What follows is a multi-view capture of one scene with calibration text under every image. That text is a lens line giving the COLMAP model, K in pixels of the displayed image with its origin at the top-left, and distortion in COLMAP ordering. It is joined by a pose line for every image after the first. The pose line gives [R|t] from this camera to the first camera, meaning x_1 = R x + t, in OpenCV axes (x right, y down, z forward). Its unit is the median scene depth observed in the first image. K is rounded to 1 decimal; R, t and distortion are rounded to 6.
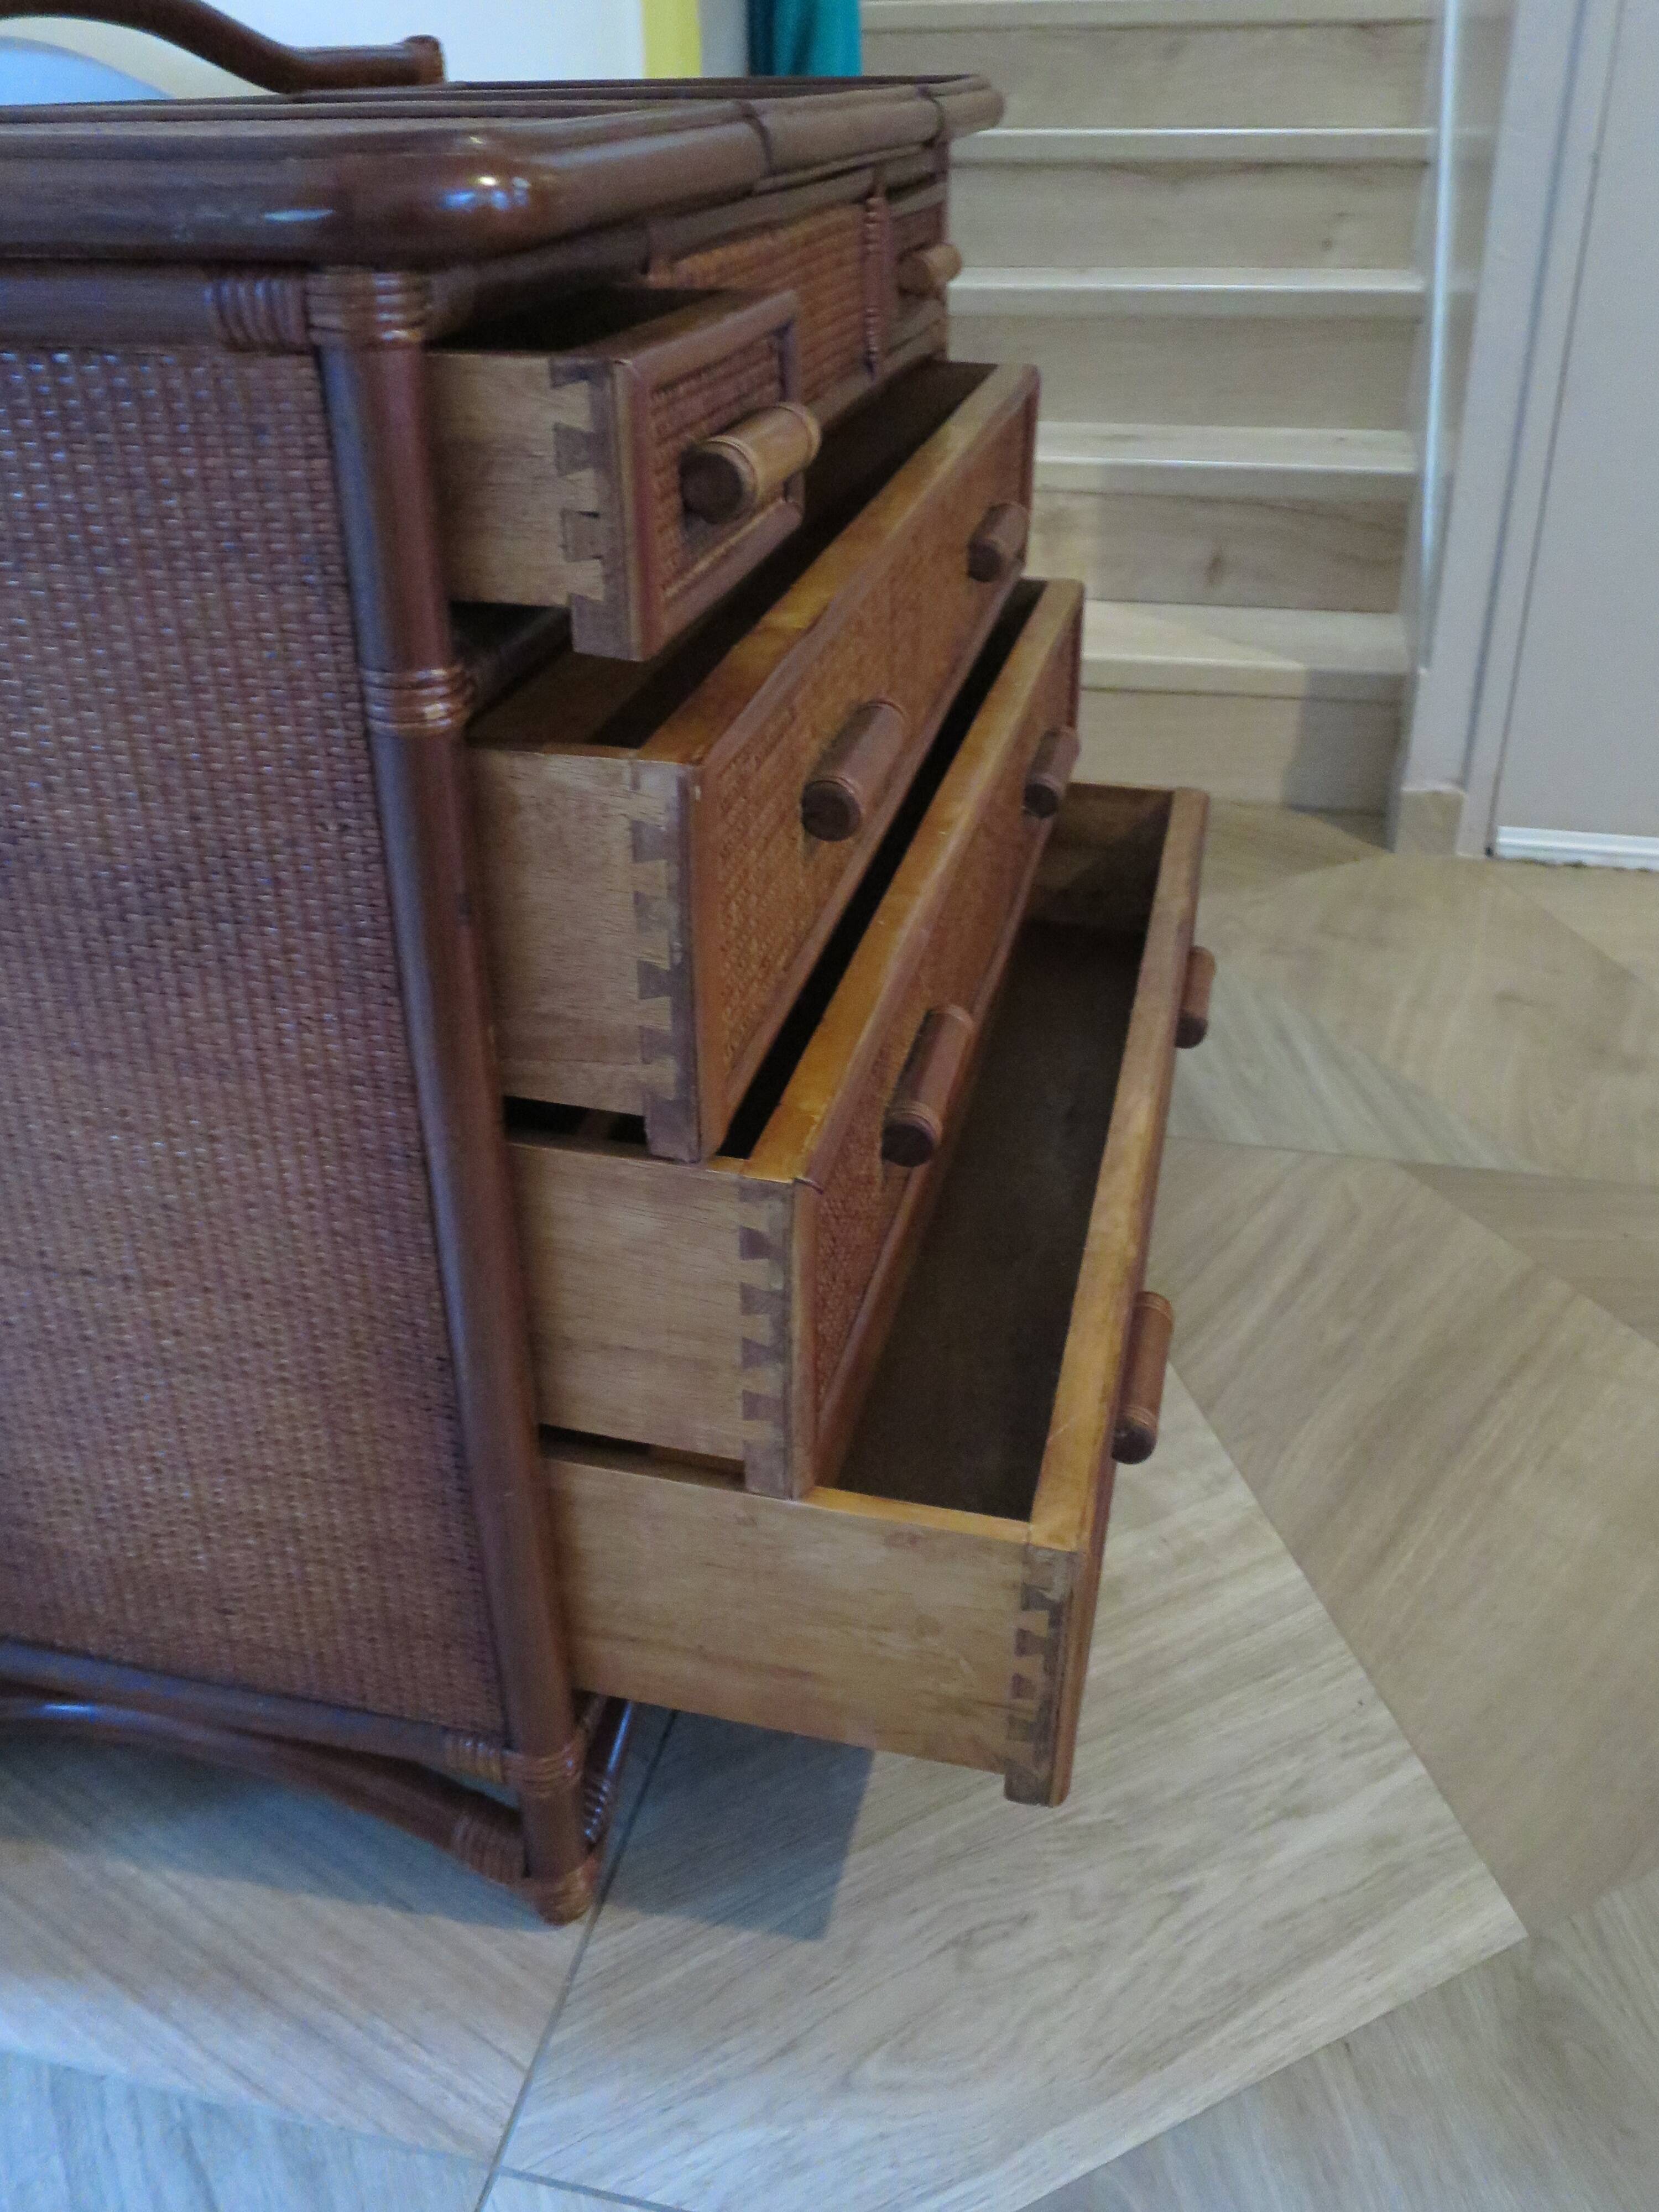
lens RADIAL K [[1803.2, 0, 841.5], [0, 1803.2, 1103.5], [0, 0, 1]] dist [-0.051174, 0.017933]
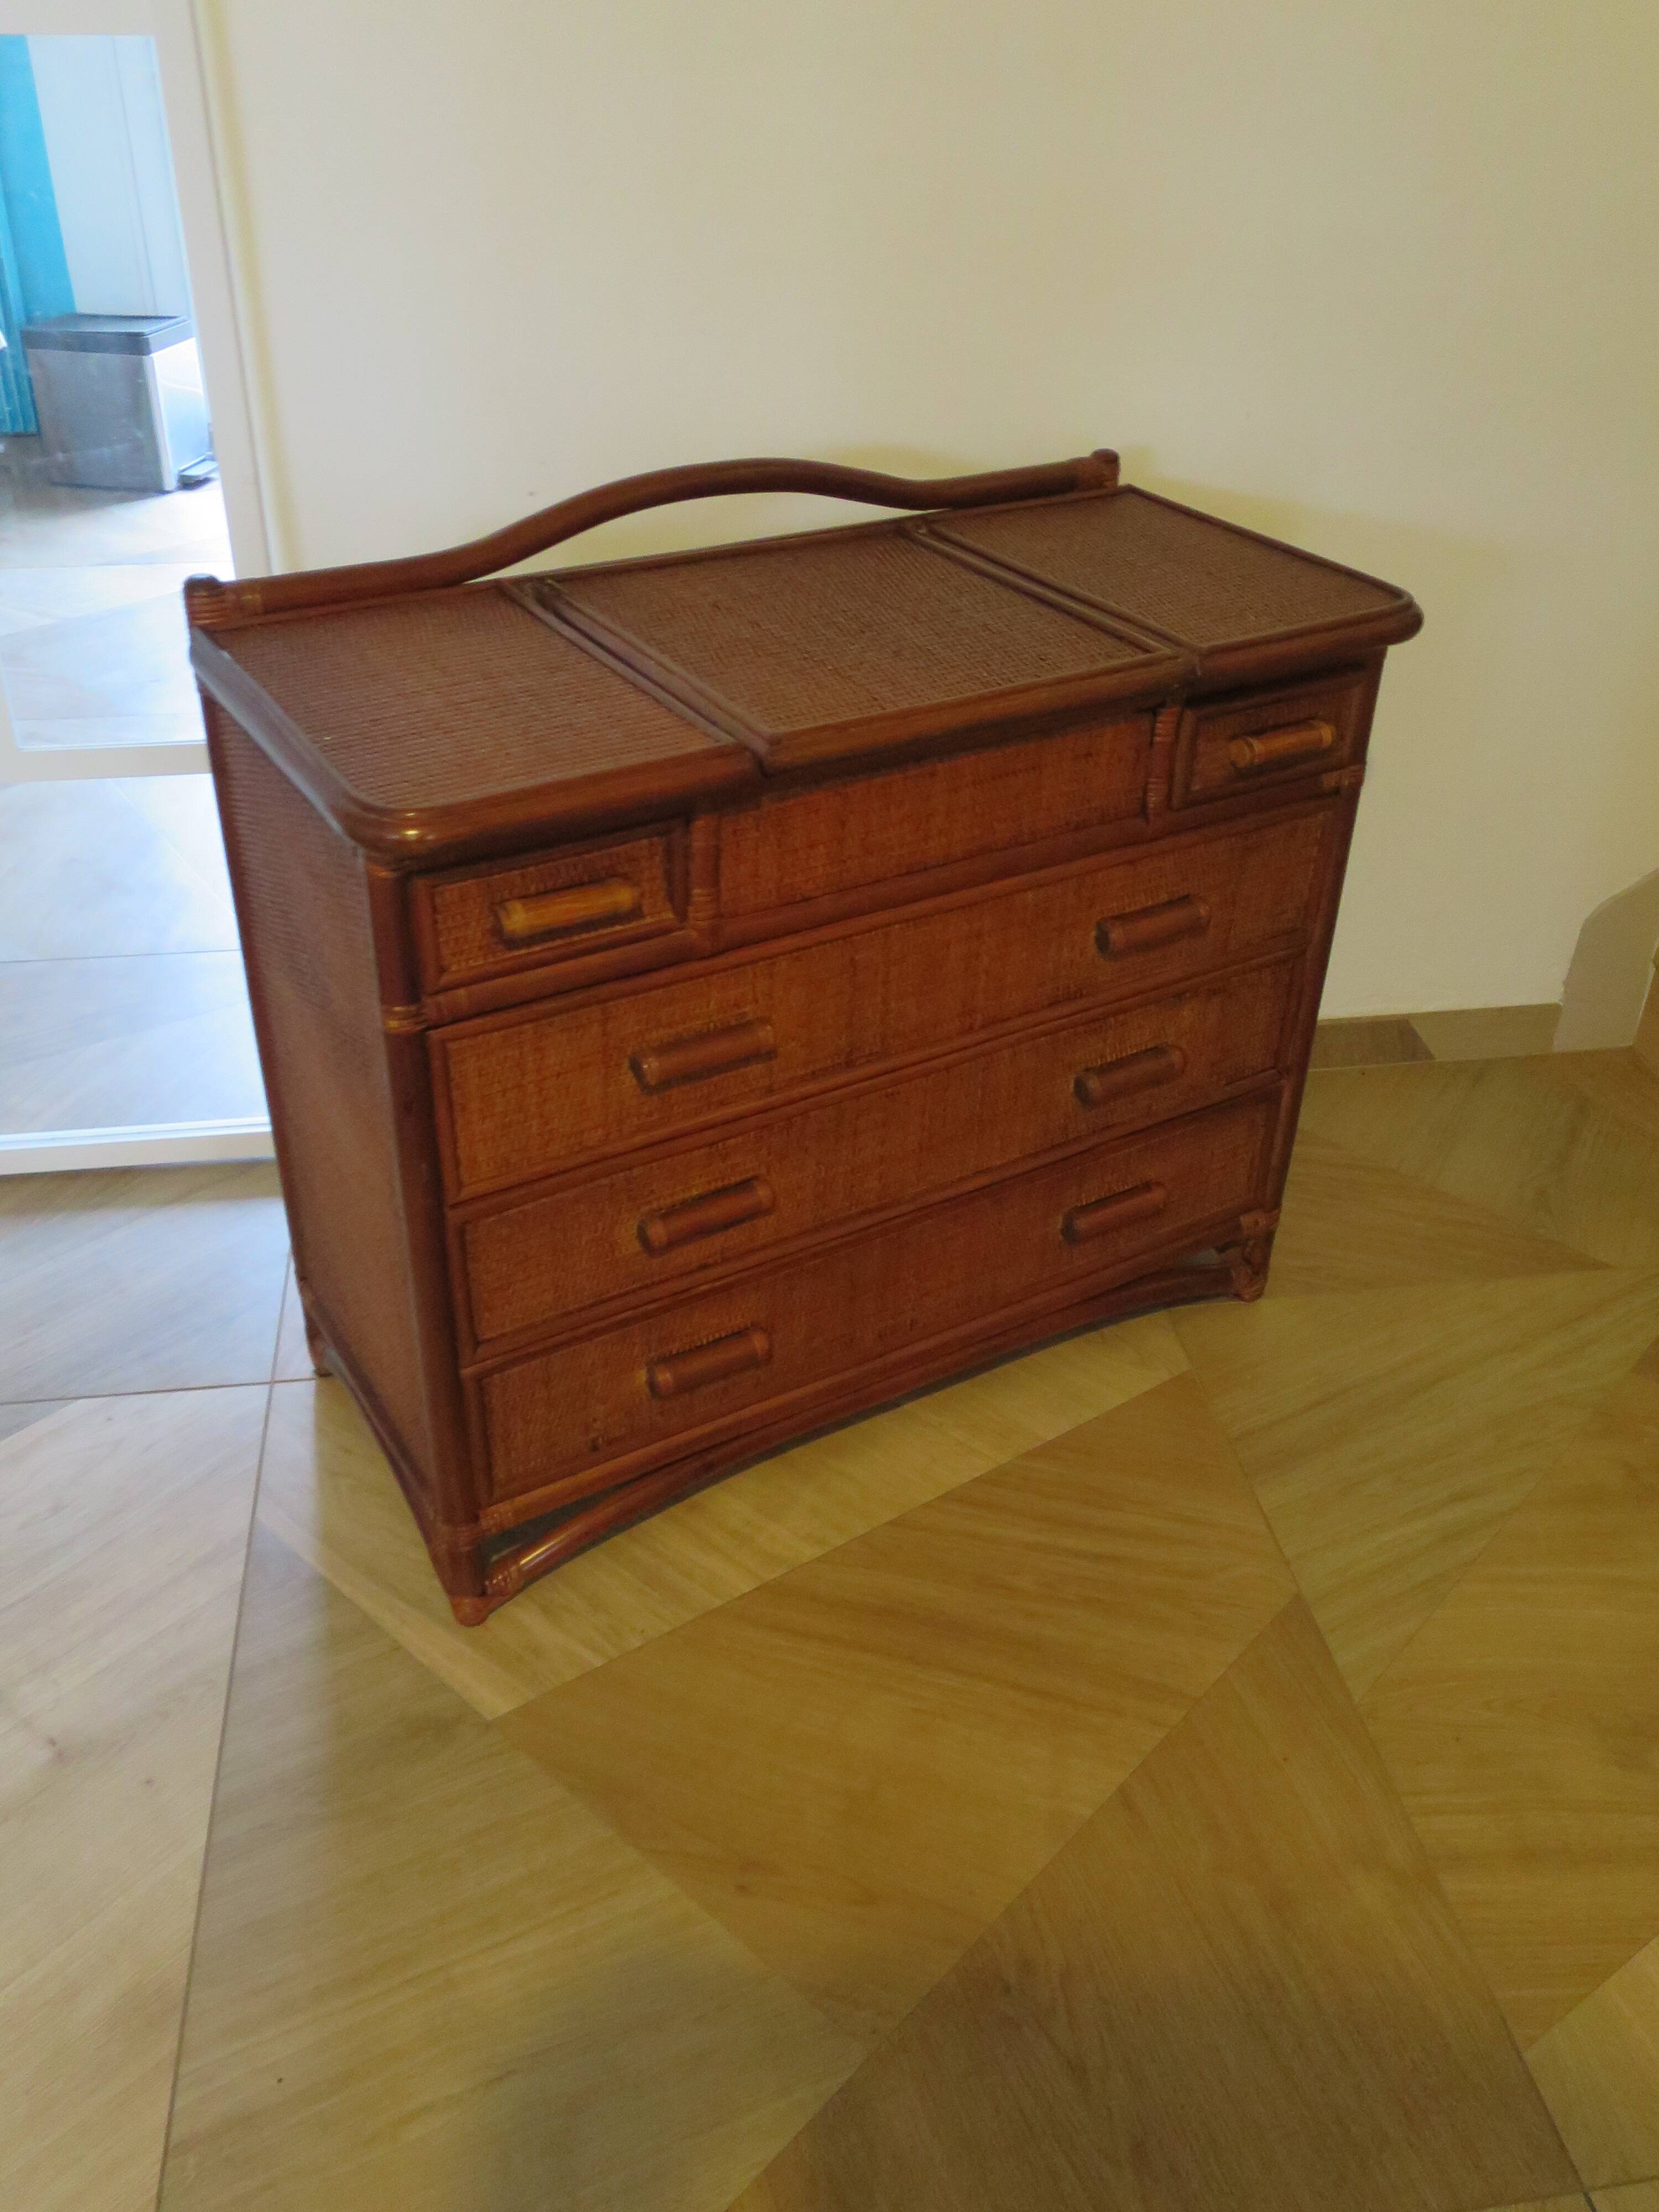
lens RADIAL K [[1803.2, 0, 827.1], [0, 1803.2, 1107.2], [0, 0, 1]] dist [-0.051174, 0.017933]
pose [[0.700873, 0.413312, -0.581335, 1.035814], [-0.386629, 0.905028, 0.177318, -0.513009], [0.599413, 0.100483, 0.794108, -0.285293]]
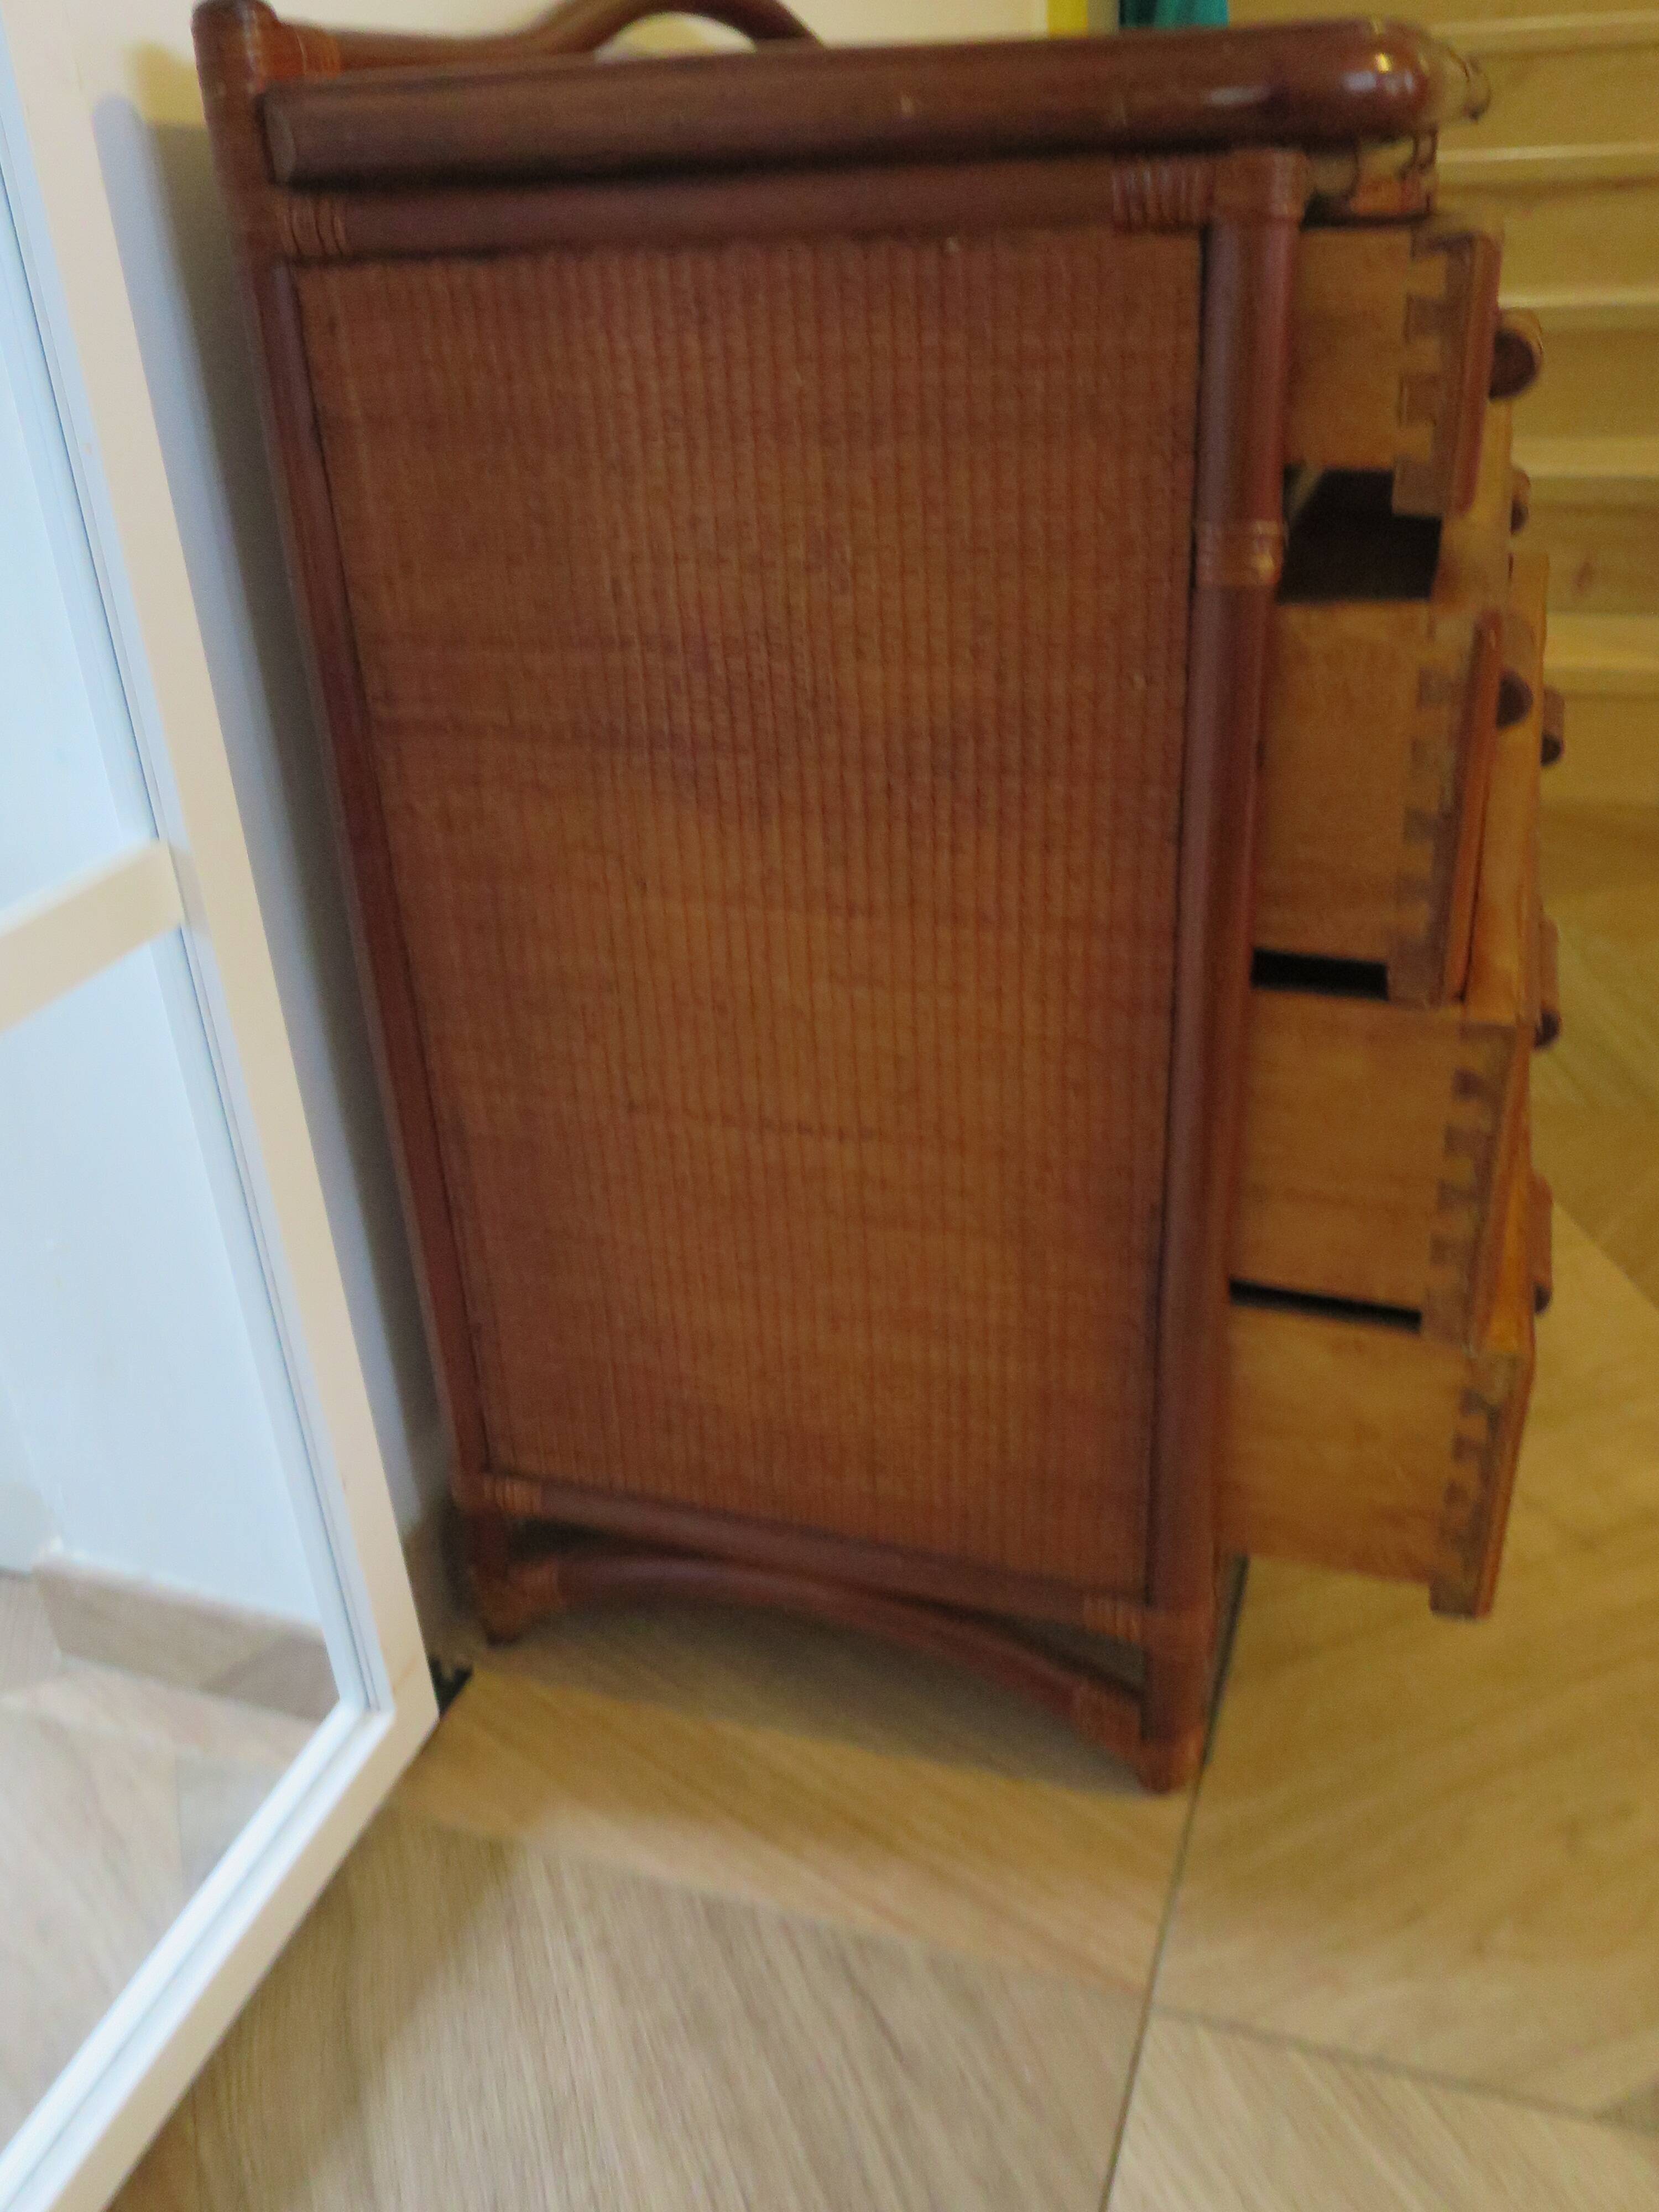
lens RADIAL K [[1803.2, 0, 842.7], [0, 1803.2, 1105.3], [0, 0, 1]] dist [-0.051174, 0.017933]
pose [[0.993663, 0.012400, -0.111713, -0.258432], [-0.016384, 0.999259, -0.034822, 0.110787], [0.111198, 0.036431, 0.993130, -0.071746]]
